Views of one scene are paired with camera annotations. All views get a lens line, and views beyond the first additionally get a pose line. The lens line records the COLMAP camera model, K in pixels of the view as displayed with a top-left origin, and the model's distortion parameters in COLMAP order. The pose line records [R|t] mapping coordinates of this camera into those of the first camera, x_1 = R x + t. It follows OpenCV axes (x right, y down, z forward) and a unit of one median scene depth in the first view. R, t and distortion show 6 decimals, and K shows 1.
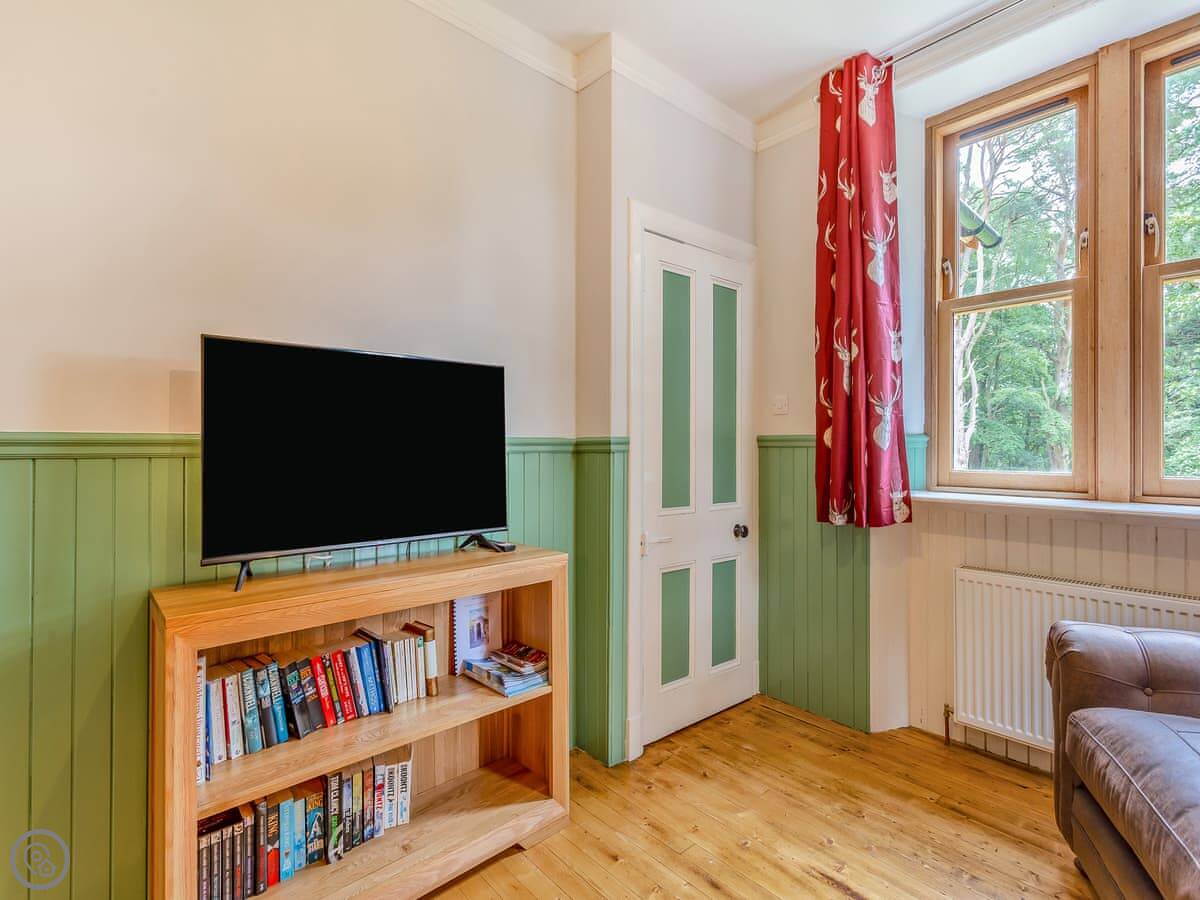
lens RADIAL K [[586.0, 0, 598.2], [0, 586.0, 436.8], [0, 0, 1]] dist [-0.001143, -0.000308]
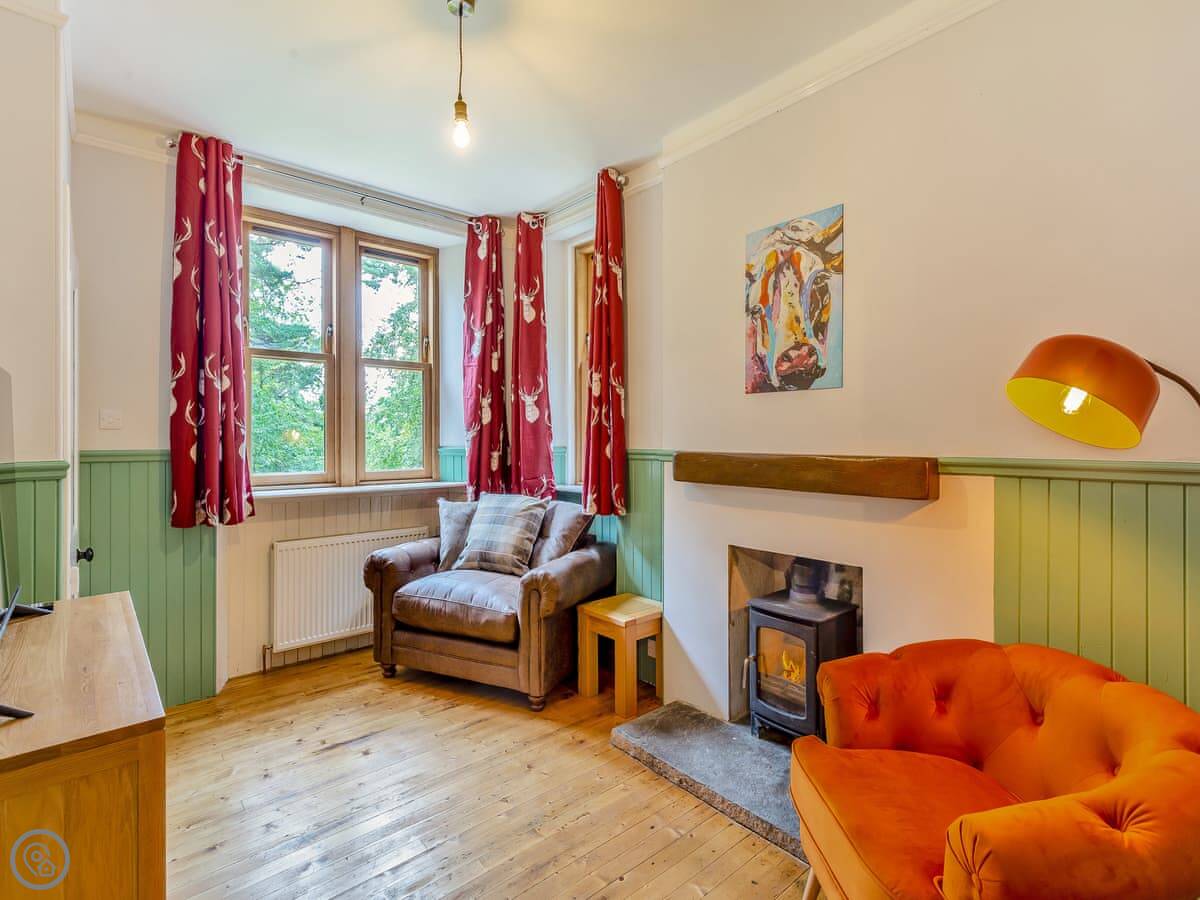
lens RADIAL K [[586.0, 0, 598.2], [0, 586.0, 436.8], [0, 0, 1]] dist [-0.001143, -0.000308]
pose [[0.001936, 0.003784, 0.999991, -0.818316], [-0.005632, 0.999977, -0.003773, -0.033698], [-0.999982, -0.005625, 0.001957, 0.222645]]
